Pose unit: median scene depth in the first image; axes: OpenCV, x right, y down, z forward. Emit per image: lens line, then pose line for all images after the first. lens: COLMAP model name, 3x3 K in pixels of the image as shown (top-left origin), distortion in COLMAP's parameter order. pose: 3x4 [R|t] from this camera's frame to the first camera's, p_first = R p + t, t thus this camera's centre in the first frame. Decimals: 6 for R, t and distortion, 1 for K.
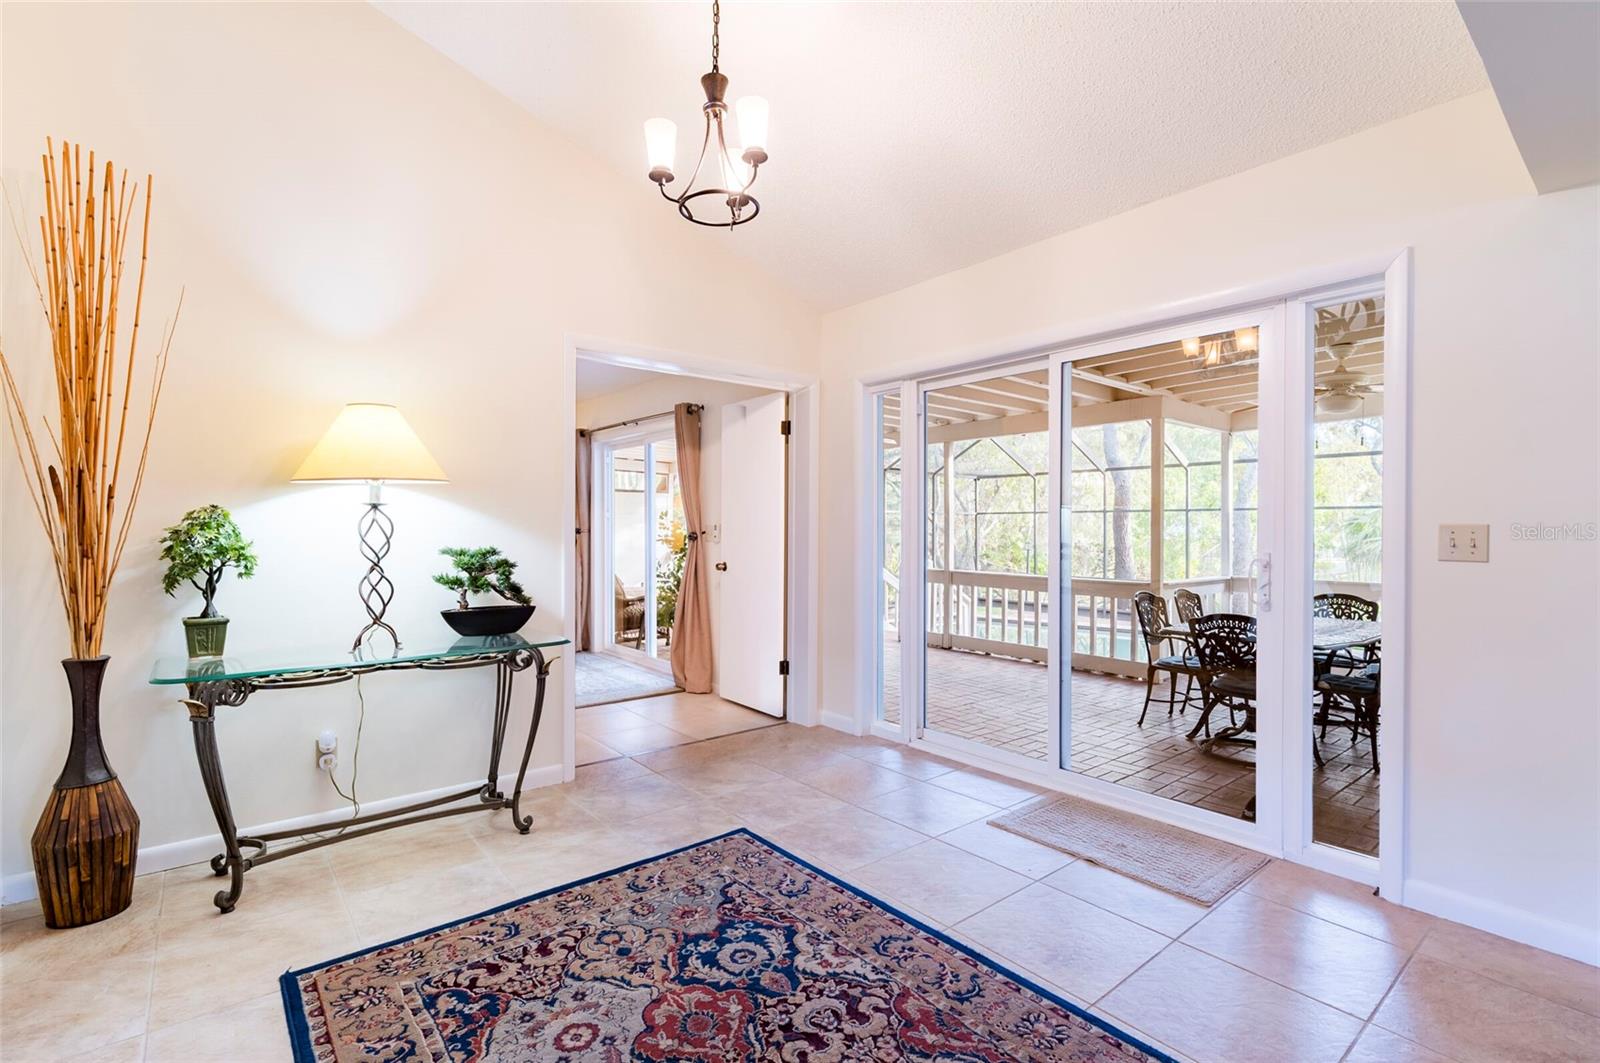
lens RADIAL K [[735.6, 0, 800.0], [0, 735.6, 531.5], [0, 0, 1]] dist [-0.002253, -0.000649]
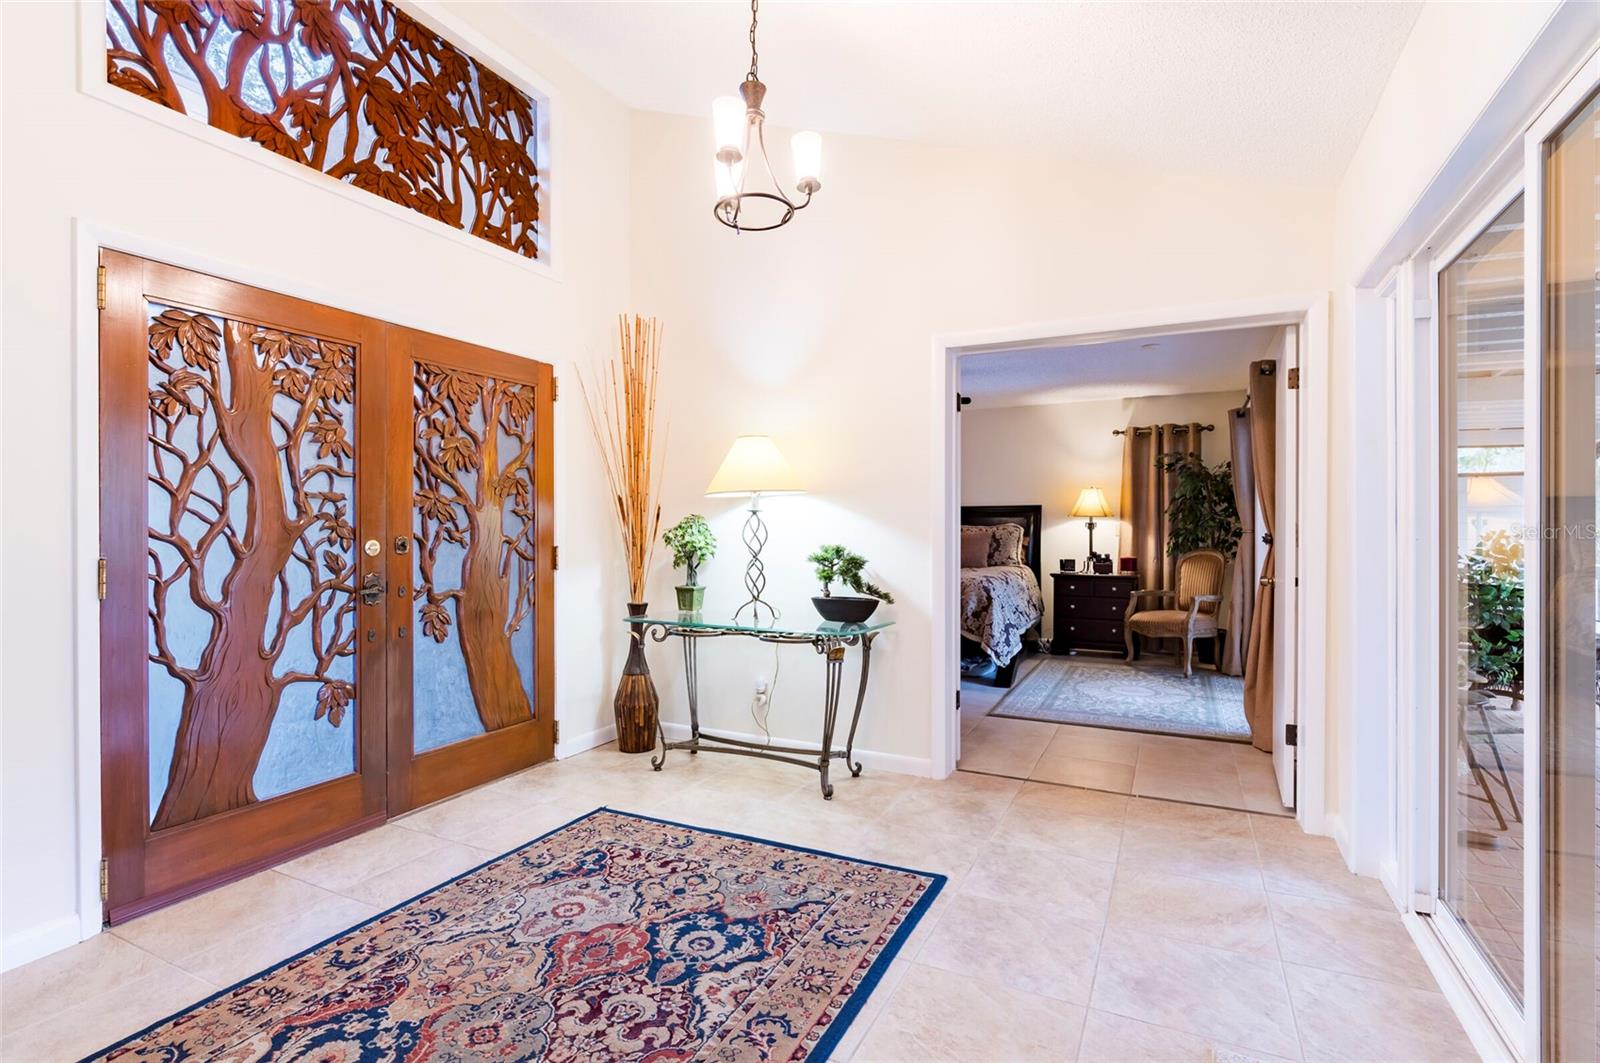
lens RADIAL K [[756.5, 0, 800.0], [0, 756.5, 531.5], [0, 0, 1]] dist [0.001206, 0.000000]
pose [[0.408450, 0.001847, -0.912779, 0.873301], [0.000528, 0.999997, 0.002259, -0.003056], [0.912780, -0.001405, 0.408448, 0.639018]]
